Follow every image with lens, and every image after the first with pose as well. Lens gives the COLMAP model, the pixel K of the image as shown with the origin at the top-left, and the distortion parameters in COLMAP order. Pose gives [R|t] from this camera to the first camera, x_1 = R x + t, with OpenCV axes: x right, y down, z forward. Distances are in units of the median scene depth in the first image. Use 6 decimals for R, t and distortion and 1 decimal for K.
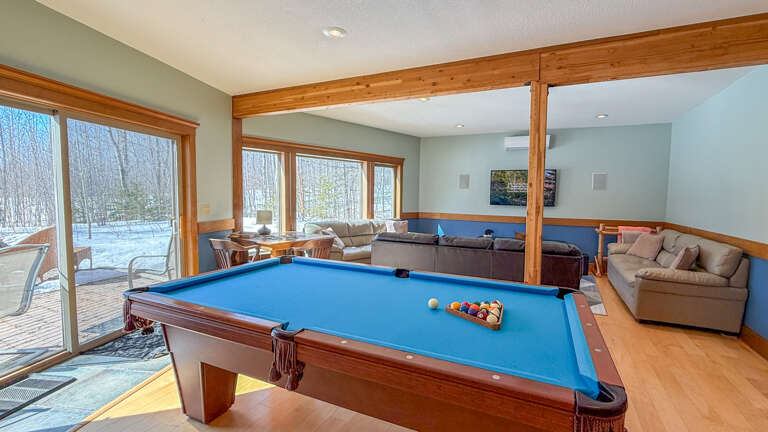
lens RADIAL K [[340.6, 0, 405.1], [0, 340.6, 217.9], [0, 0, 1]] dist [0.002527, 0.000470]
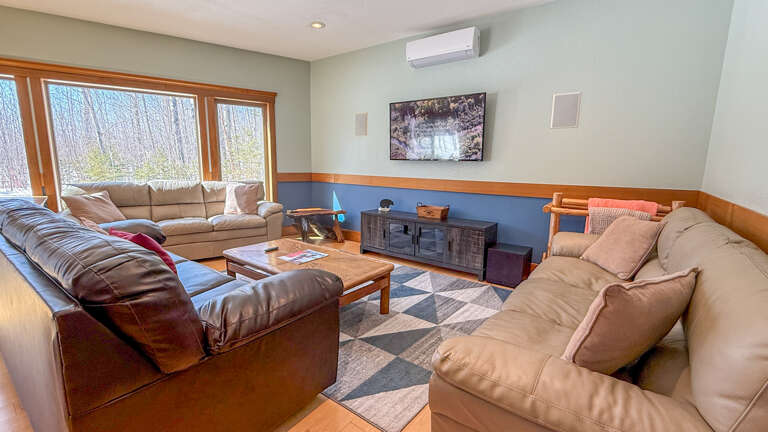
lens RADIAL K [[343.0, 0, 384.0], [0, 343.0, 216.0], [0, 0, 1]] dist [0.001742, 0.000137]
pose [[0.969456, 0.033542, -0.242961, 0.454864], [-0.012438, 0.996054, 0.087878, 0.009707], [0.244950, -0.082172, 0.966047, 0.441151]]
